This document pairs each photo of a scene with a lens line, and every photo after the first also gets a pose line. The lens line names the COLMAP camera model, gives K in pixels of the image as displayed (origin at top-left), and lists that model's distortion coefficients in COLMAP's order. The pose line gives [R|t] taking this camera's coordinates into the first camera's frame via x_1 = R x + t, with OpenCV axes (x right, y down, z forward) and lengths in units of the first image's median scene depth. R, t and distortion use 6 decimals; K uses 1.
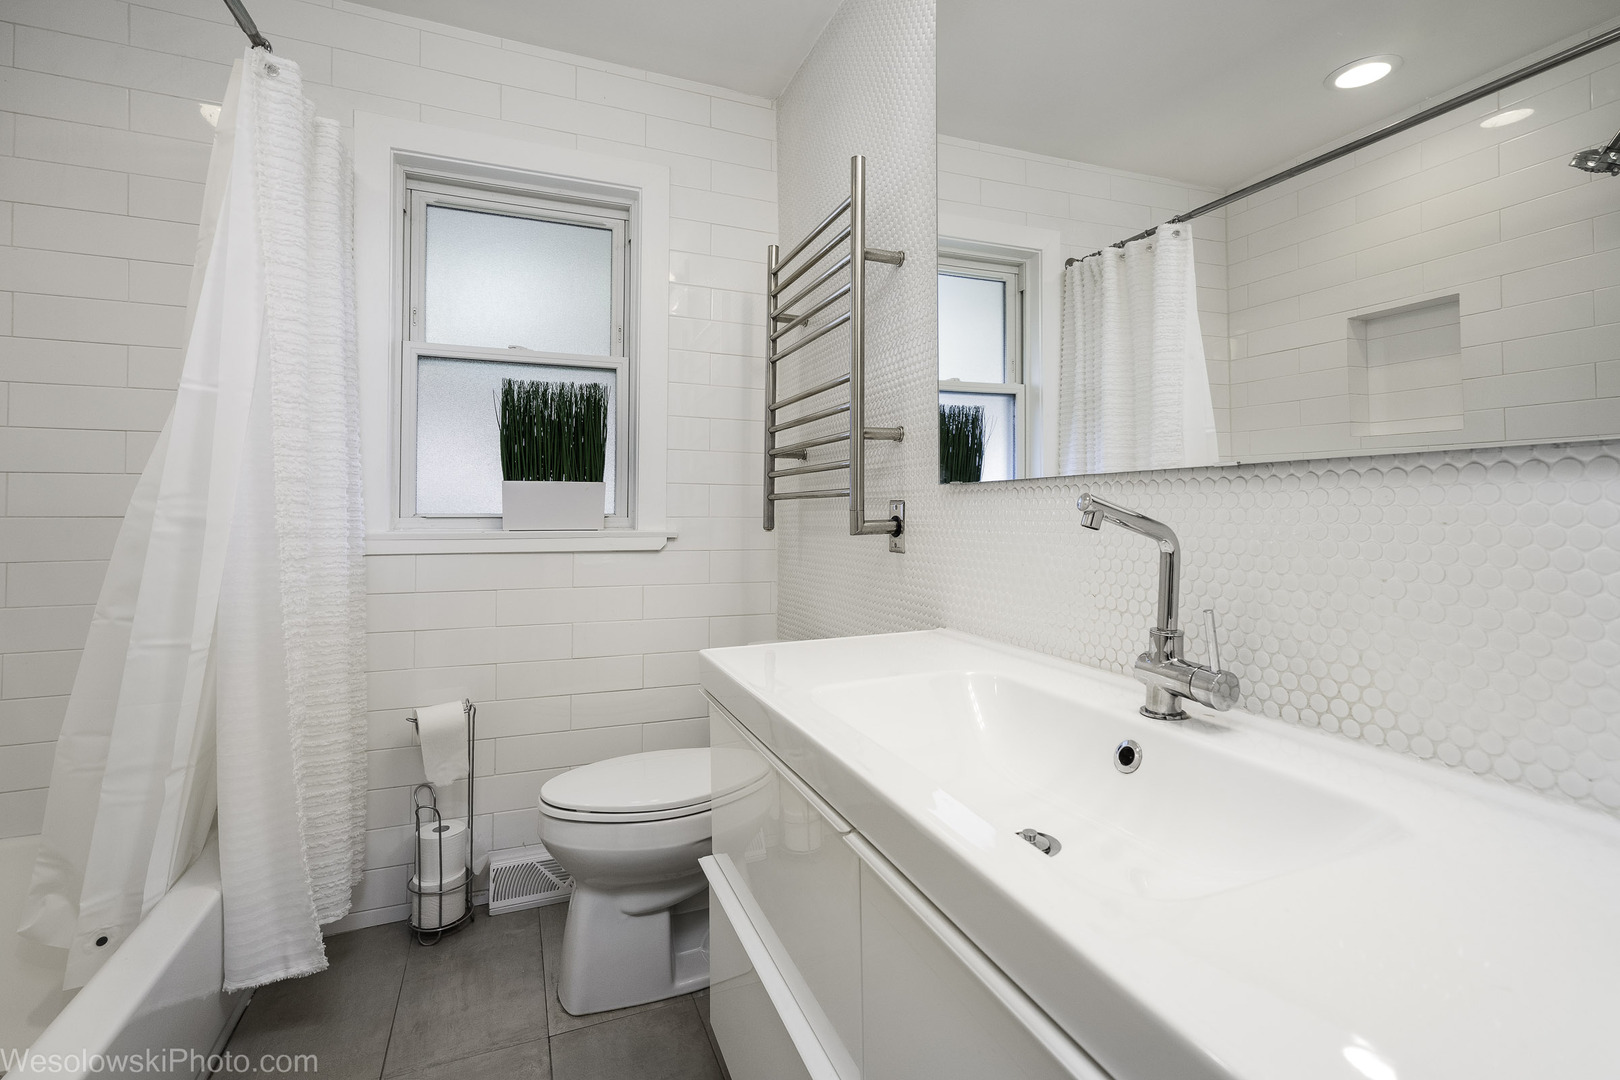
lens RADIAL K [[733.6, 0, 805.6], [0, 733.6, 535.5], [0, 0, 1]] dist [0.004848, 0.002556]
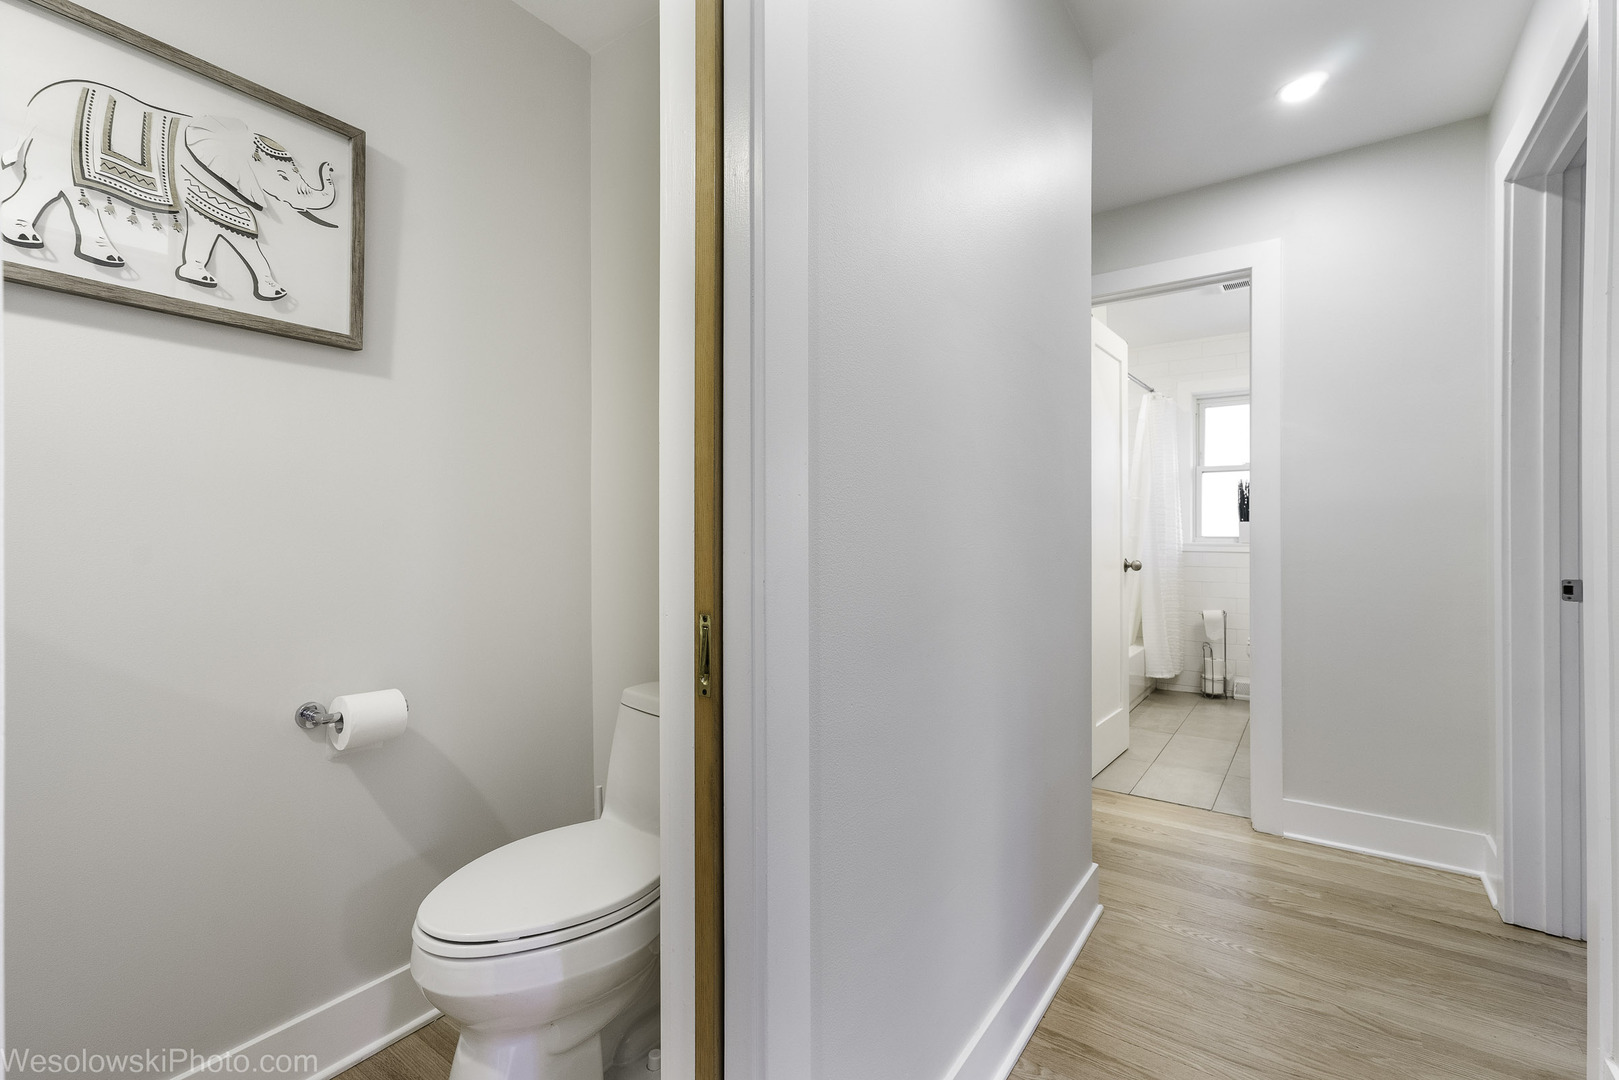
lens RADIAL K [[733.1, 0, 800.5], [0, 733.1, 534.8], [0, 0, 1]] dist [0.004848, 0.002556]
pose [[0.563153, -0.002852, -0.826348, 0.830571], [0.008764, 0.999958, 0.002521, -0.053414], [0.826306, -0.008662, 0.563154, -1.664742]]
